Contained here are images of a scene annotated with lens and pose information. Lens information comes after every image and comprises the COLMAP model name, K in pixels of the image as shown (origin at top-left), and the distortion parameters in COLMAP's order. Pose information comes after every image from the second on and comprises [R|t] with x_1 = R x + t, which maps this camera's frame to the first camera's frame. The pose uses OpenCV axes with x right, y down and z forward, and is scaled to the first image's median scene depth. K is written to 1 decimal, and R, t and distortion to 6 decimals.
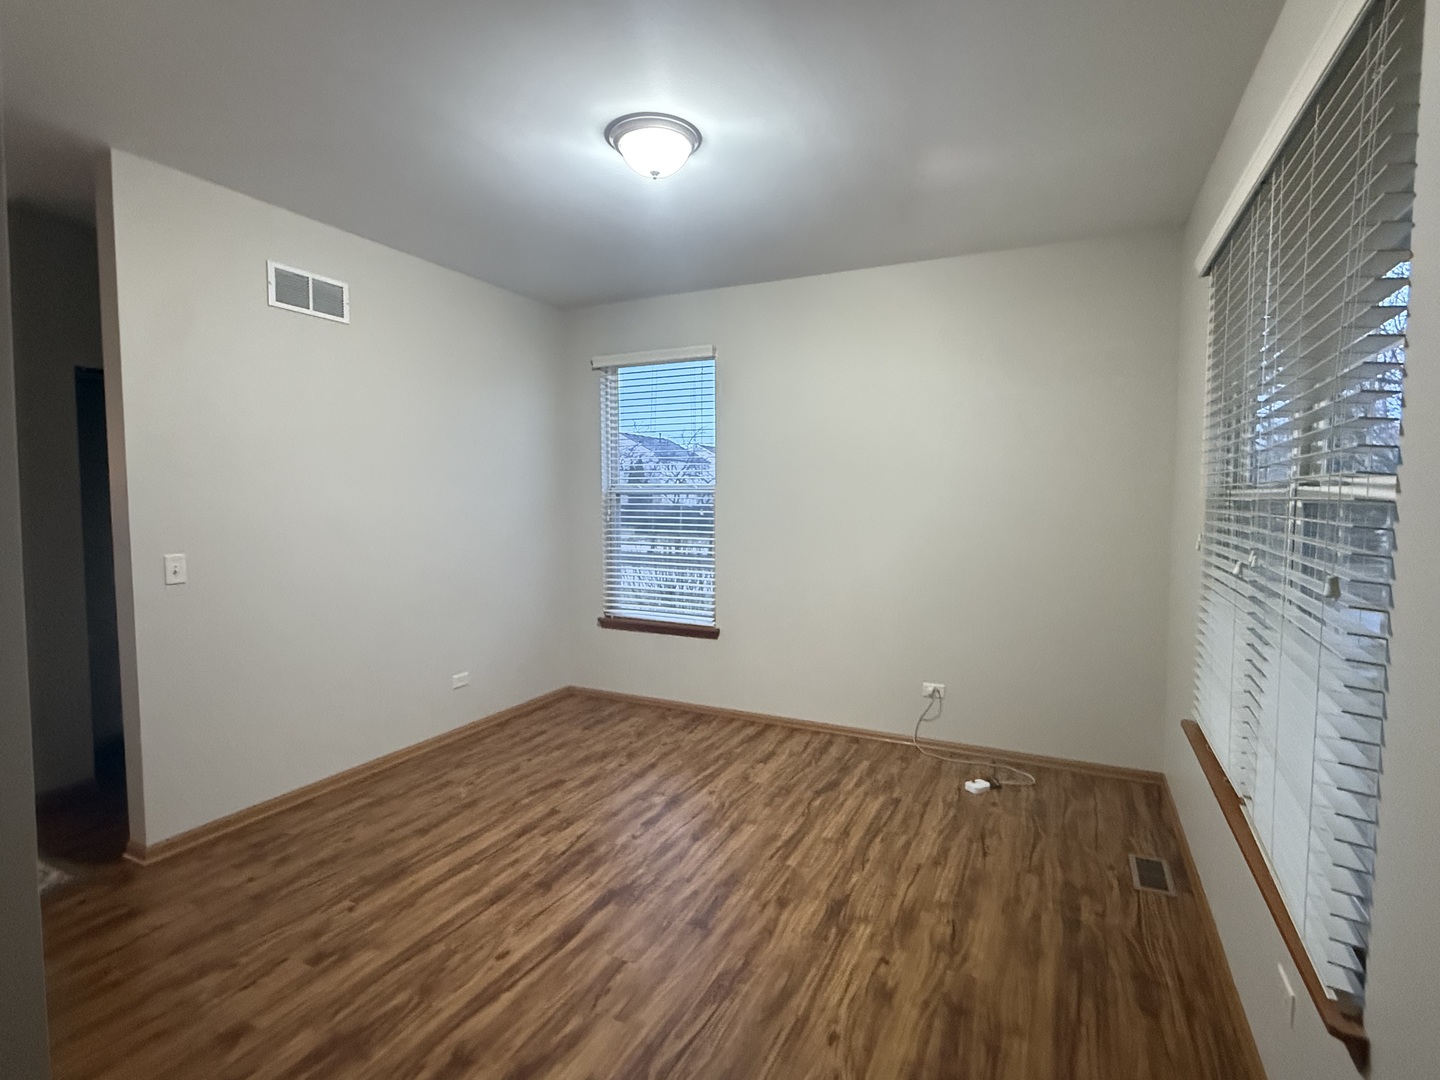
lens RADIAL K [[718.6, 0, 720.0], [0, 718.6, 540.0], [0, 0, 1]] dist [0.000212, 0.000295]
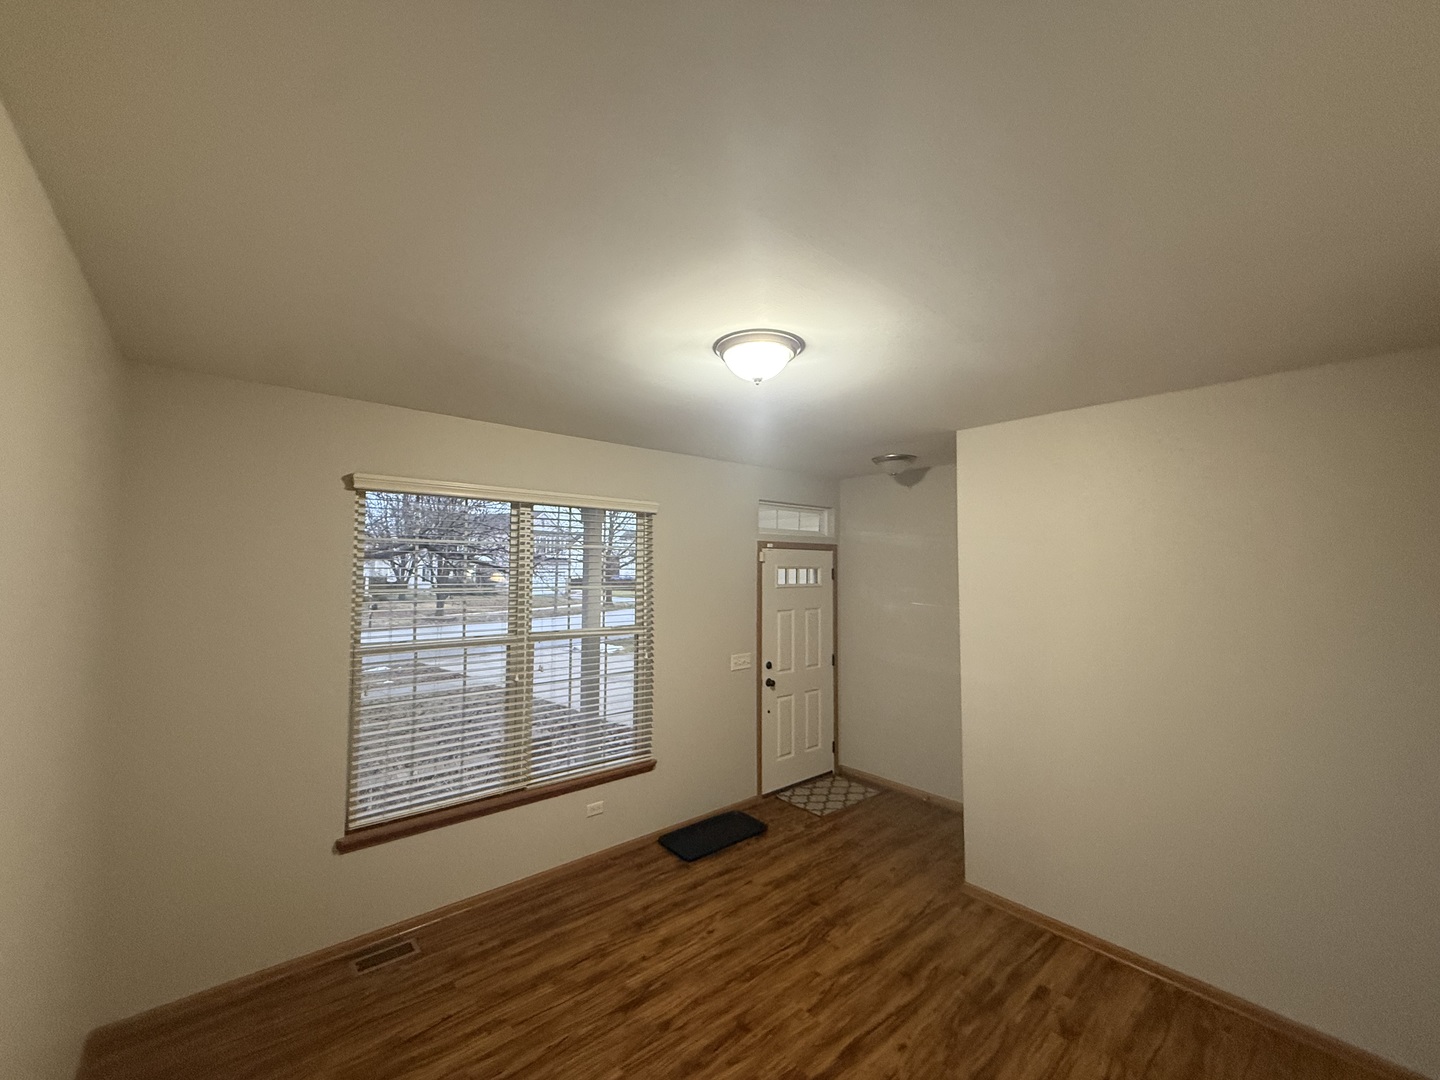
lens RADIAL K [[567.1, 0, 720.0], [0, 567.1, 540.0], [0, 0, 1]] dist [-0.001370, -0.000221]
pose [[-0.918667, 0.013973, 0.394787, -0.318599], [0.017001, 0.999847, 0.004171, -0.244673], [-0.394668, 0.010543, -0.918763, 1.566533]]
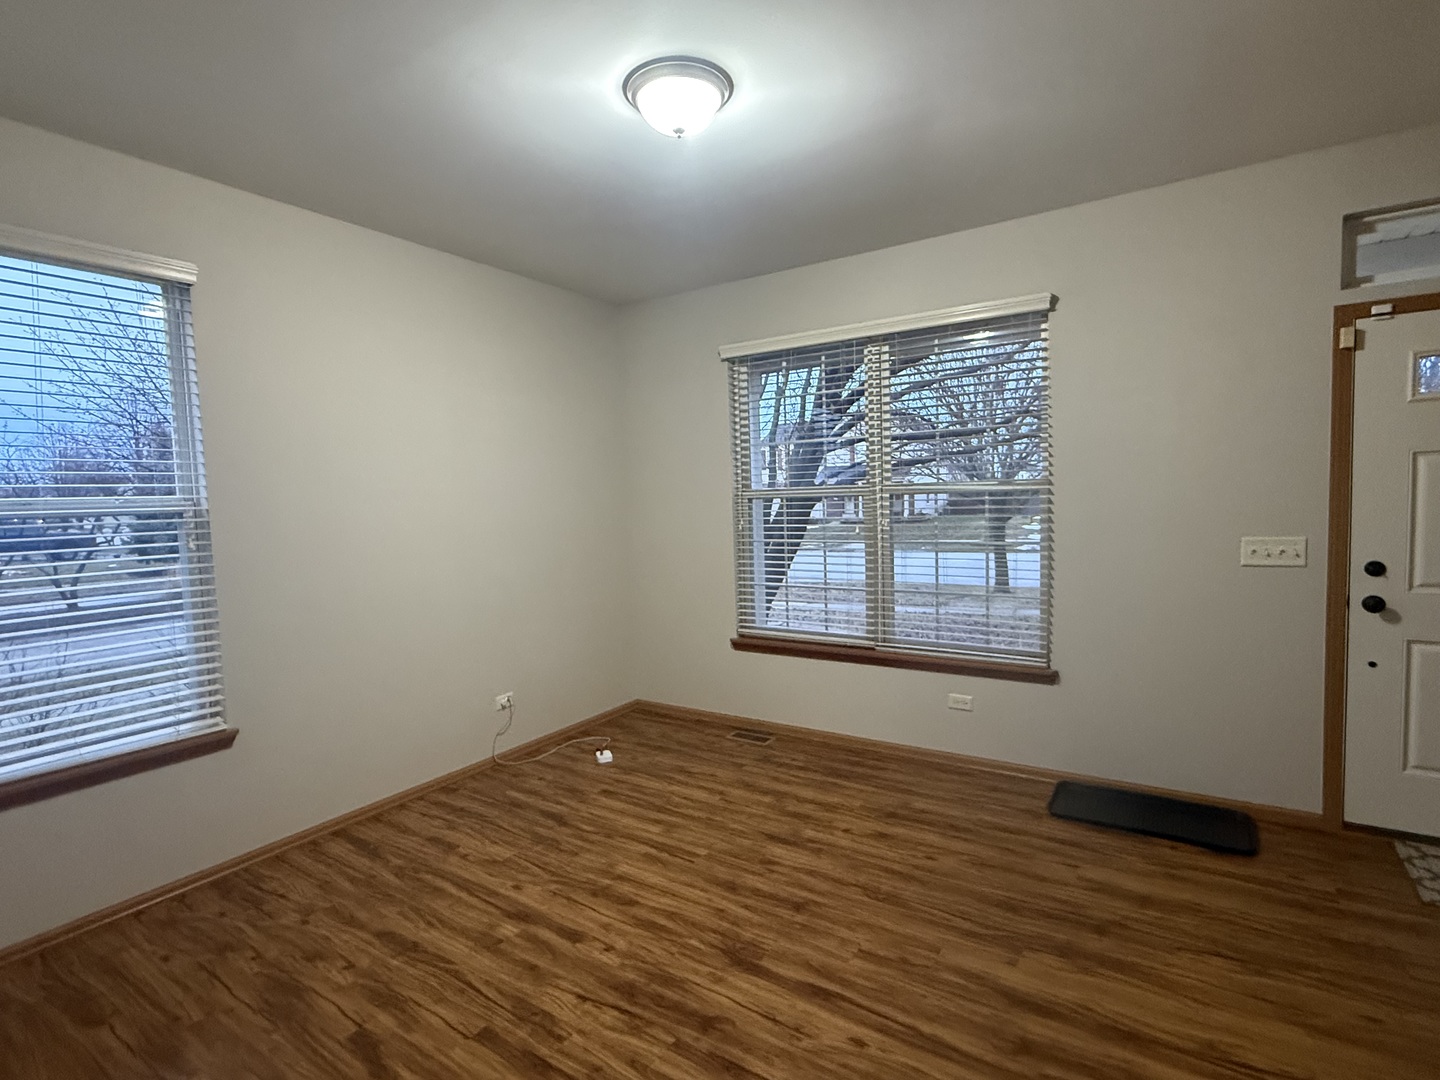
lens RADIAL K [[718.6, 0, 720.0], [0, 718.6, 540.0], [0, 0, 1]] dist [0.000212, 0.000295]
pose [[0.123055, -0.068107, 0.990060, -0.862376], [0.091934, 0.994135, 0.056961, -0.053278], [-0.988132, 0.084011, 0.128594, 0.775477]]
